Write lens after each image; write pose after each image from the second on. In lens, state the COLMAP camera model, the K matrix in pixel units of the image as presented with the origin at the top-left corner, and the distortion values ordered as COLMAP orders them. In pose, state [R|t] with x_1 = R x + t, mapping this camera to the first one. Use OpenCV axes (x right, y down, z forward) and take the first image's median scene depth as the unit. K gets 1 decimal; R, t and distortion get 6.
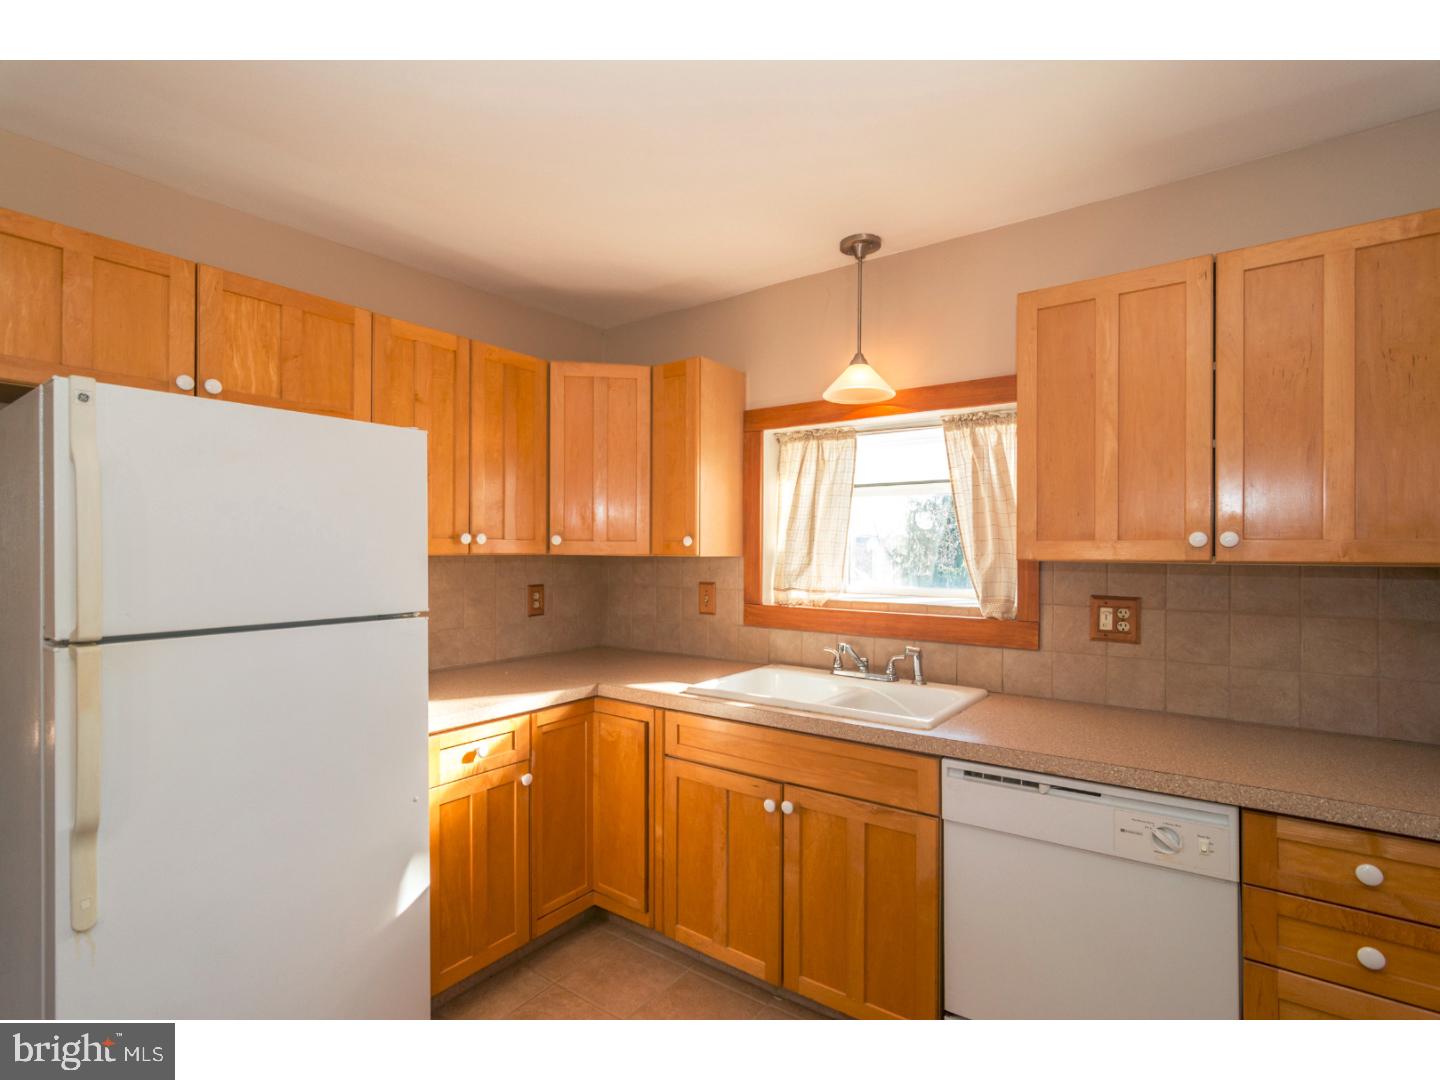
lens RADIAL K [[711.3, 0, 718.5], [0, 711.3, 548.5], [0, 0, 1]] dist [-0.002257, 0.000138]
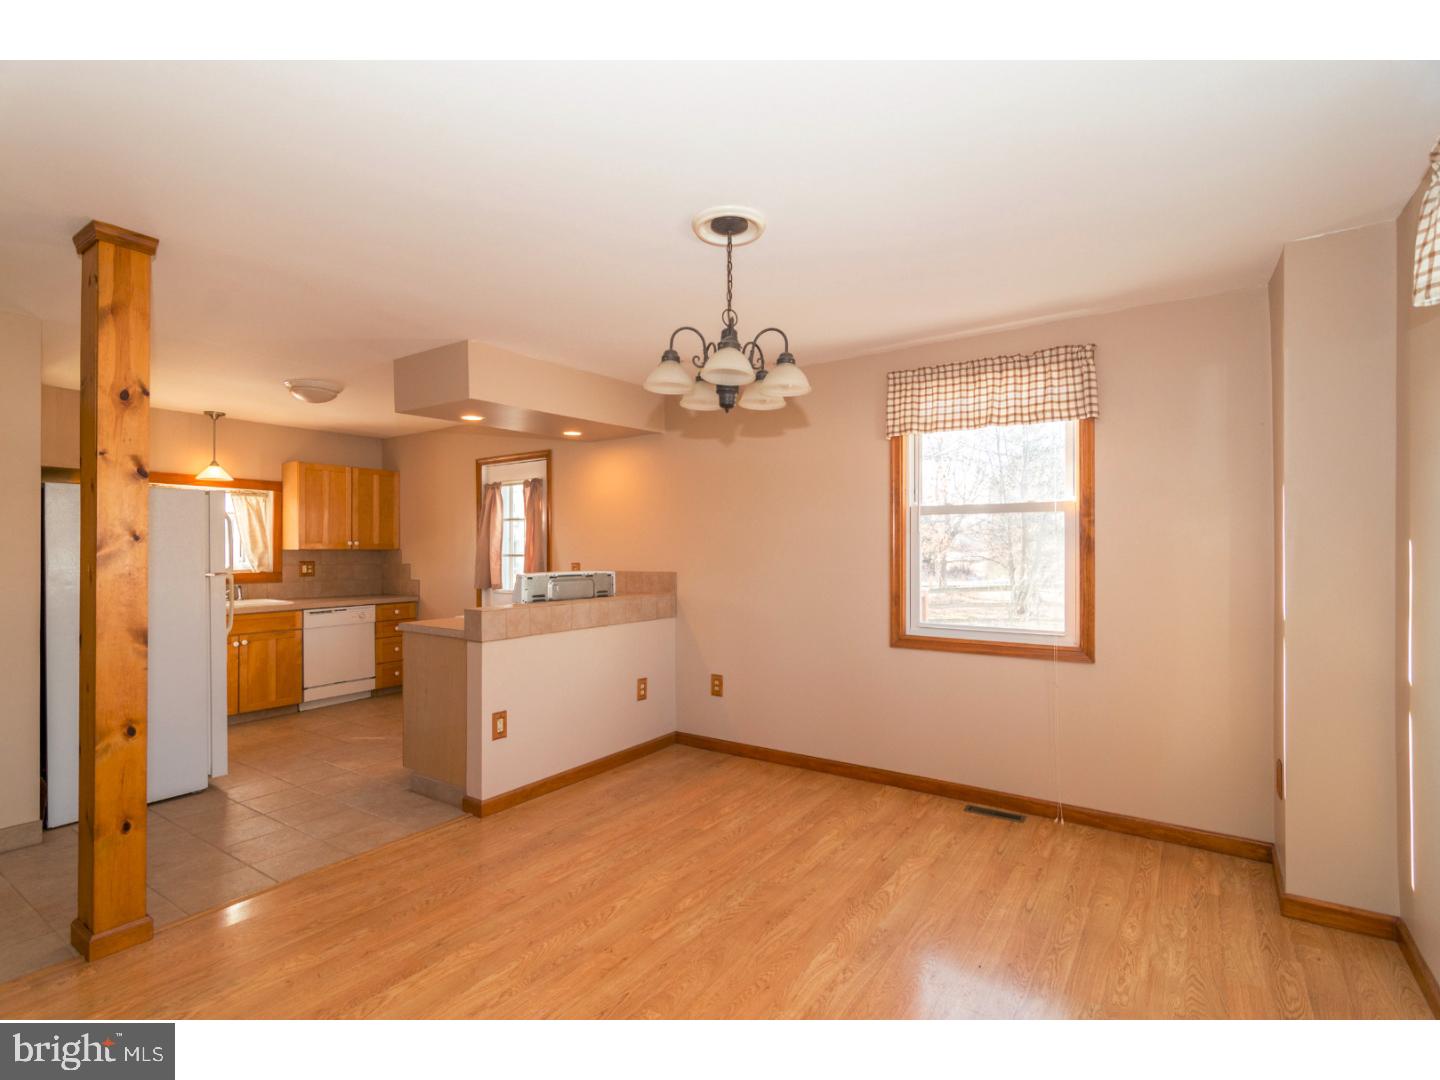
lens RADIAL K [[711.3, 0, 718.5], [0, 711.3, 548.5], [0, 0, 1]] dist [-0.002257, 0.000138]
pose [[-0.021333, -0.000010, 0.999772, -2.494482], [-0.000583, 1.000000, -0.000002, 0.010871], [-0.999772, -0.000583, -0.021333, -0.688794]]
